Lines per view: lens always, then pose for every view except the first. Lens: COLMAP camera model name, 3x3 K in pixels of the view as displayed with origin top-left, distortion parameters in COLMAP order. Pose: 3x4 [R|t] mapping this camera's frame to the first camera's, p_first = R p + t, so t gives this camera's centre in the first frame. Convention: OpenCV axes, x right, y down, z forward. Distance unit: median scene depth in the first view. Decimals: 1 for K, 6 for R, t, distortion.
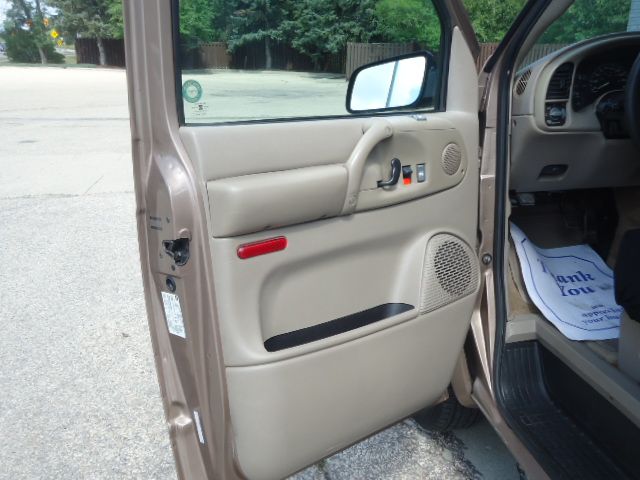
lens RADIAL K [[605.8, 0, 322.7], [0, 605.8, 236.8], [0, 0, 1]] dist [0.047351, 0.000000]
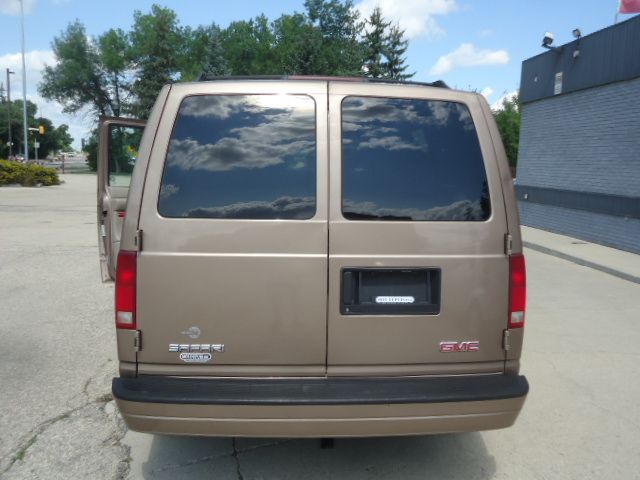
lens RADIAL K [[605.8, 0, 318.1], [0, 605.8, 241.1], [0, 0, 1]] dist [0.047351, 0.000000]
pose [[0.994424, 0.039581, -0.097742, 1.691642], [-0.055978, 0.983648, -0.171184, 0.862918], [0.089368, 0.175701, 0.980379, -3.063393]]
